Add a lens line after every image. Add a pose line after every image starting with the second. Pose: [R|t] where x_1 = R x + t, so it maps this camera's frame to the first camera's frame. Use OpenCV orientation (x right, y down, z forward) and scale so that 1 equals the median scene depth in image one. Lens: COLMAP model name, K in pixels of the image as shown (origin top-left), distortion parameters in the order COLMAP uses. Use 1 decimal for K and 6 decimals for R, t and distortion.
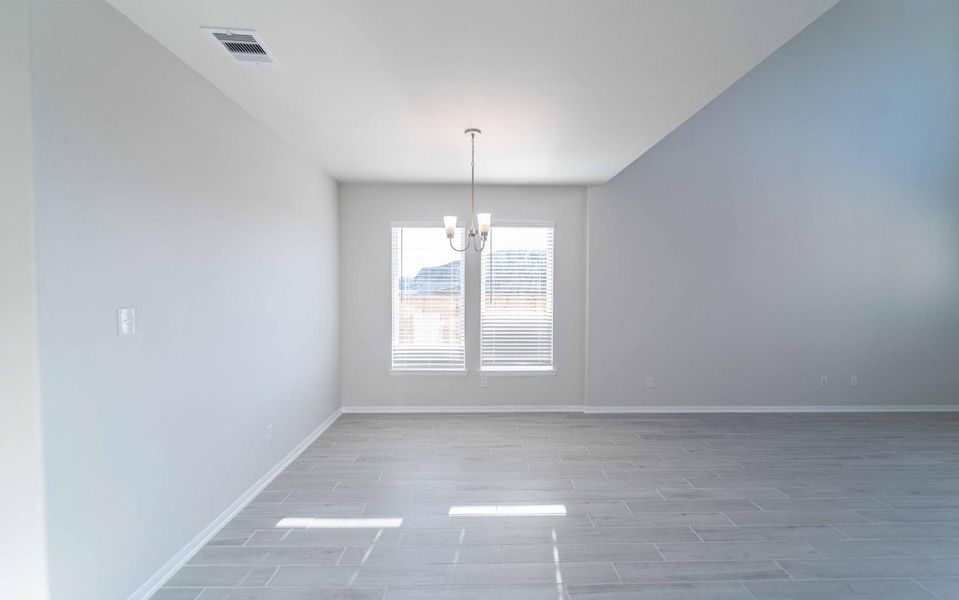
lens RADIAL K [[385.1, 0, 483.9], [0, 385.1, 296.6], [0, 0, 1]] dist [0.001085, 0.000095]
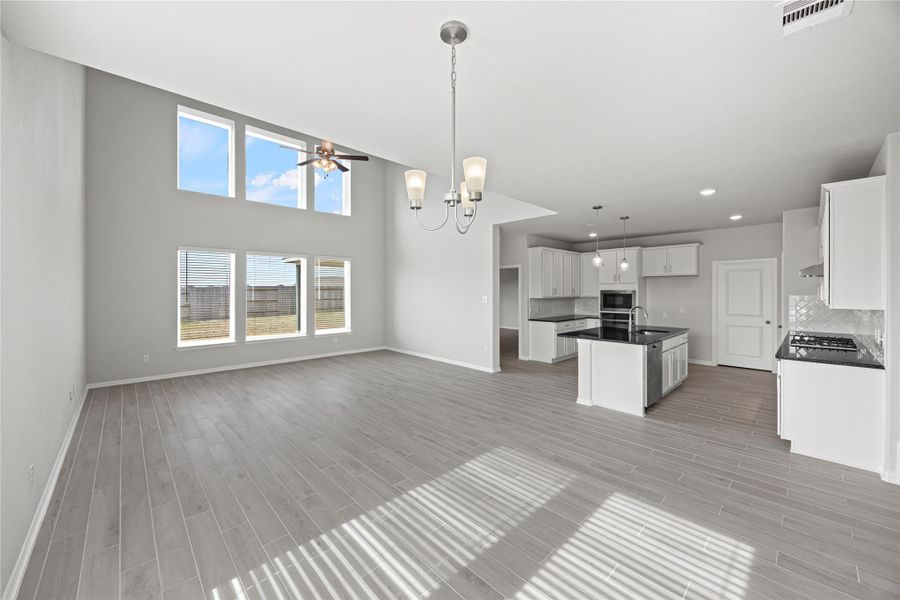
lens RADIAL K [[344.1, 0, 444.9], [0, 344.1, 289.8], [0, 0, 1]] dist [-0.002065, 0.000261]
pose [[-0.664535, 0.000705, 0.747257, -0.273102], [0.017335, 0.999745, 0.014472, -0.021556], [-0.747056, 0.022571, -0.664378, 0.892145]]
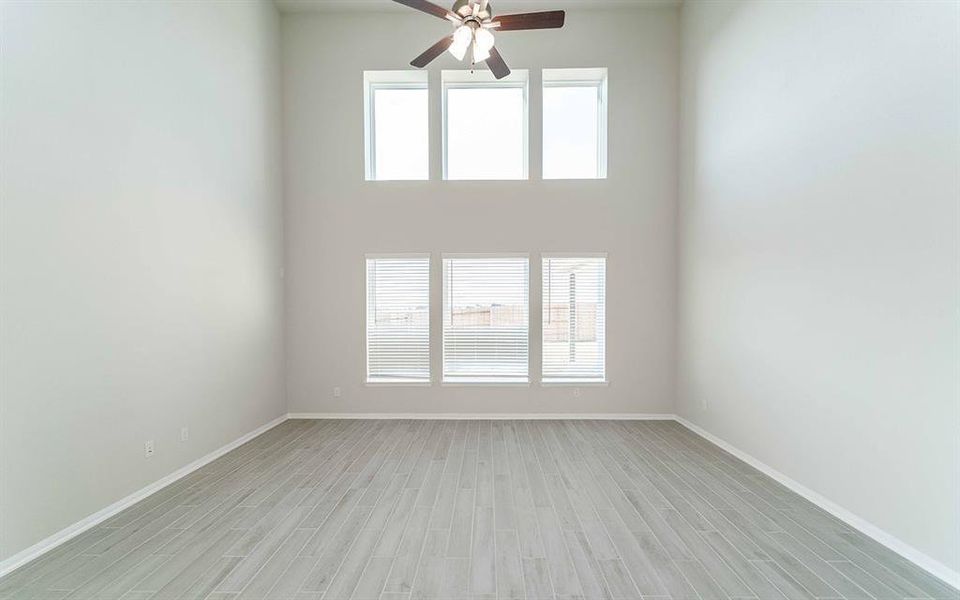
lens RADIAL K [[381.4, 0, 480.1], [0, 381.4, 330.2], [0, 0, 1]] dist [0.000682, 0.000099]
pose [[0.041072, -0.053724, 0.997711, 0.247569], [0.025719, 0.998279, 0.052696, -0.010780], [-0.998825, 0.023496, 0.042383, 0.391044]]
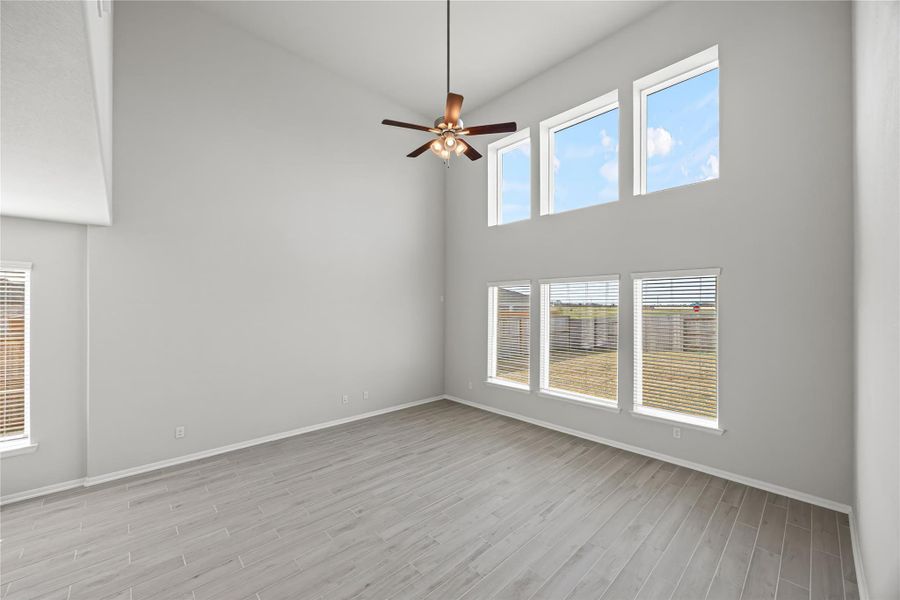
lens RADIAL K [[344.8, 0, 441.9], [0, 344.8, 303.8], [0, 0, 1]] dist [-0.001264, -0.000006]
pose [[0.748482, 0.004153, 0.663142, 0.347586], [0.015323, 0.999605, -0.023556, -0.076549], [-0.662977, 0.027793, 0.748123, -0.116629]]
